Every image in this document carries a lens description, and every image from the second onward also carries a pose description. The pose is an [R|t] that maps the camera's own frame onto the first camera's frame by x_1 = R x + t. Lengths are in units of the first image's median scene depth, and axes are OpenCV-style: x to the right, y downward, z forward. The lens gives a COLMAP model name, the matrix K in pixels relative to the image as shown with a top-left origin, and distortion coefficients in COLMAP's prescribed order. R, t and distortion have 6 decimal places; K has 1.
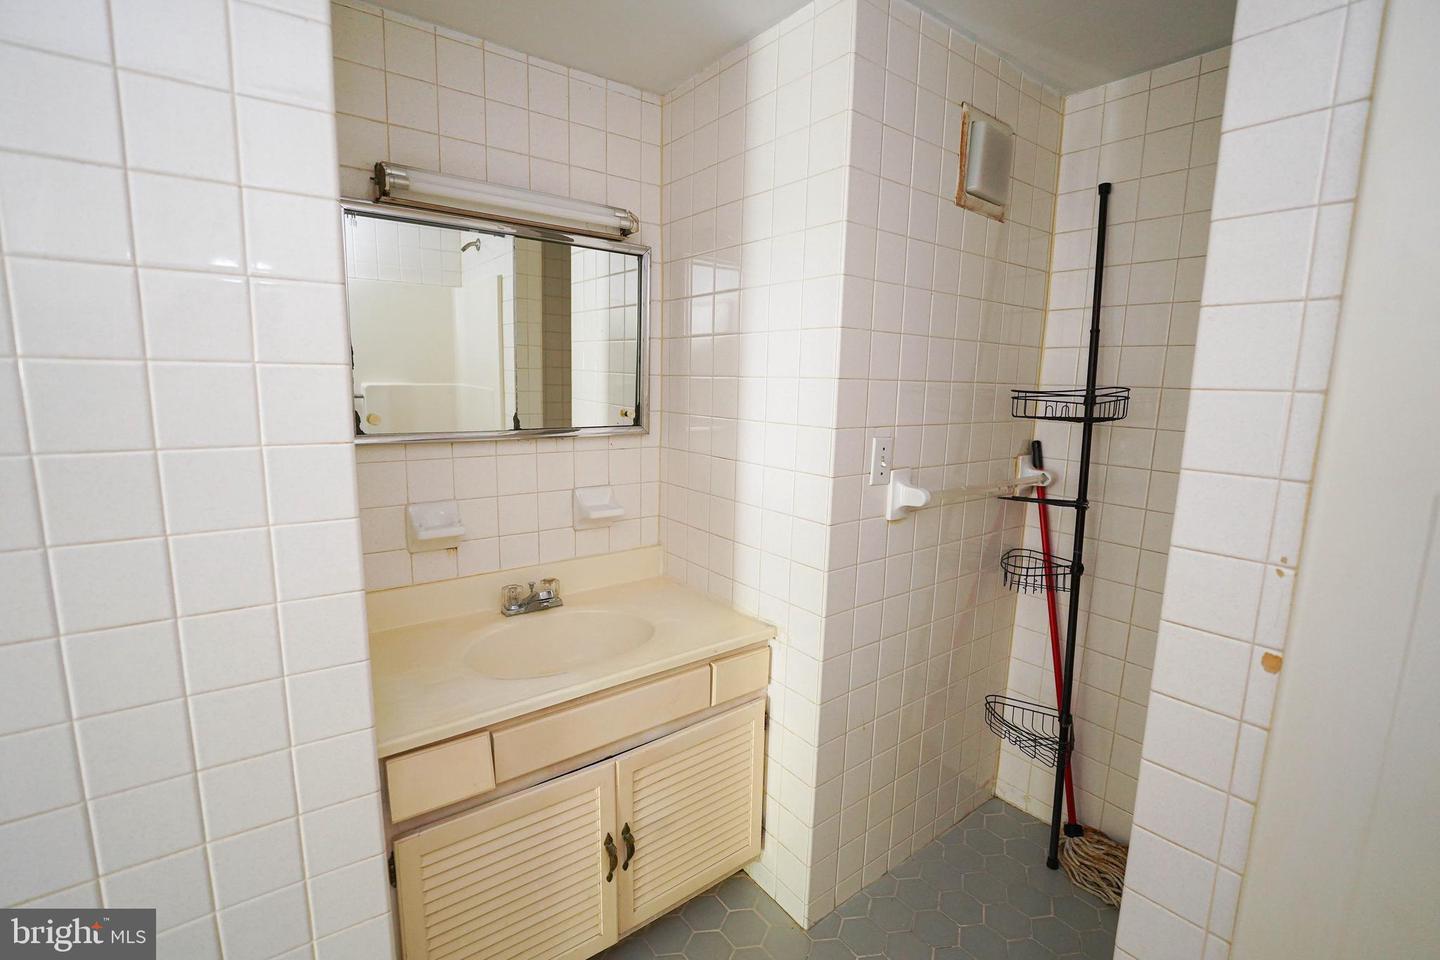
lens RADIAL K [[621.9, 0, 720.0], [0, 621.9, 480.0], [0, 0, 1]] dist [-0.017531, 0.000038]
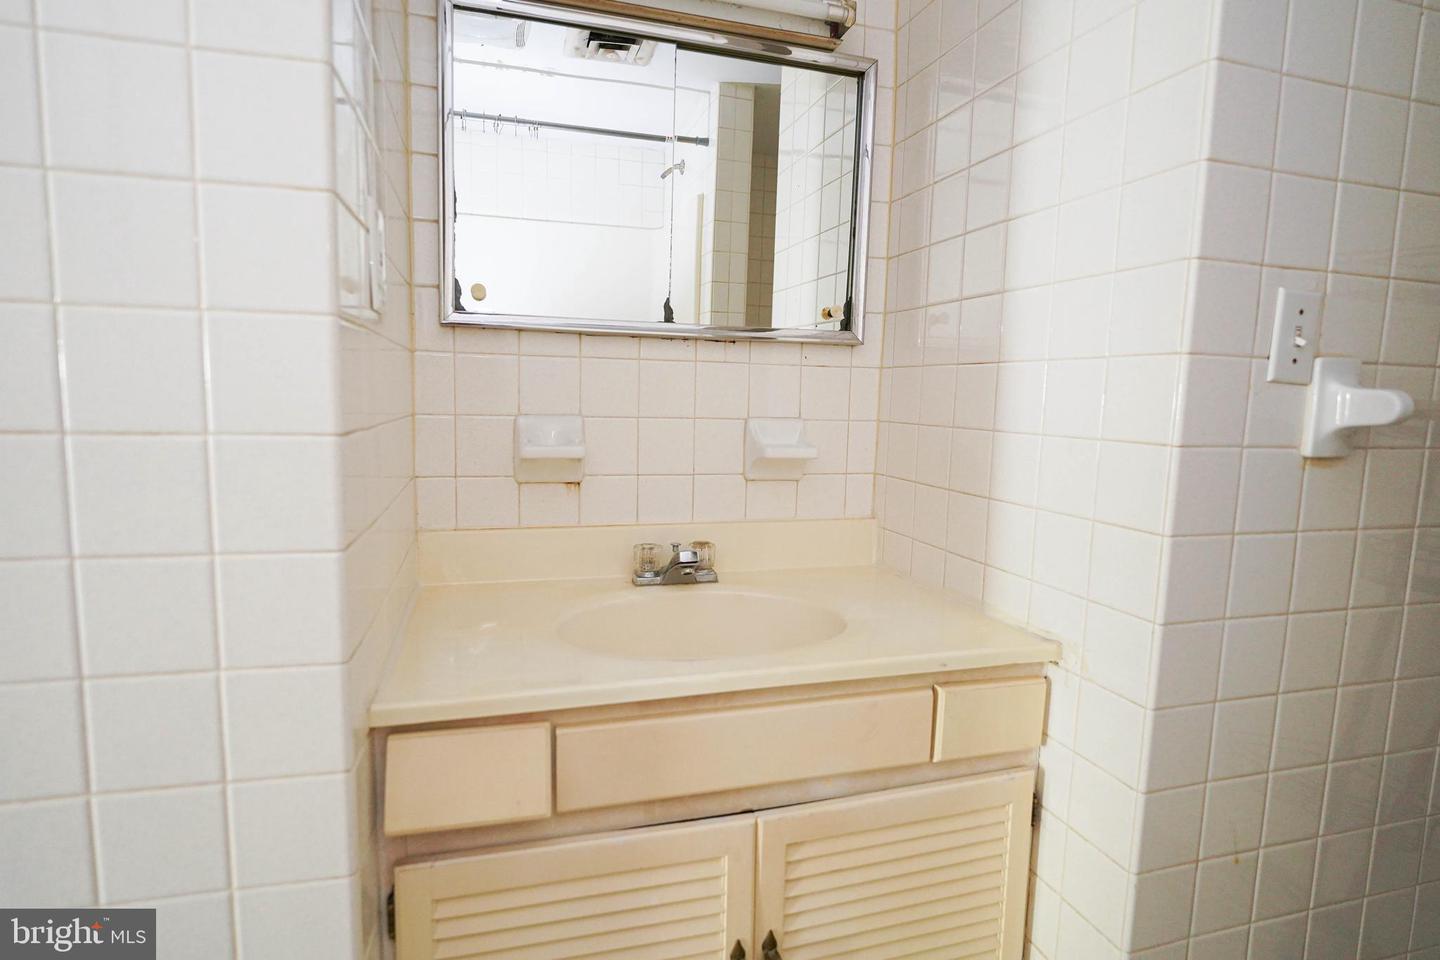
lens RADIAL K [[748.8, 0, 720.0], [0, 748.8, 480.0], [0, 0, 1]] dist [-0.005077, -0.000516]
pose [[0.937979, 0.040255, -0.344346, 0.027984], [-0.057978, 0.997462, -0.041323, 0.135333], [0.341809, 0.058724, 0.937933, 0.247835]]
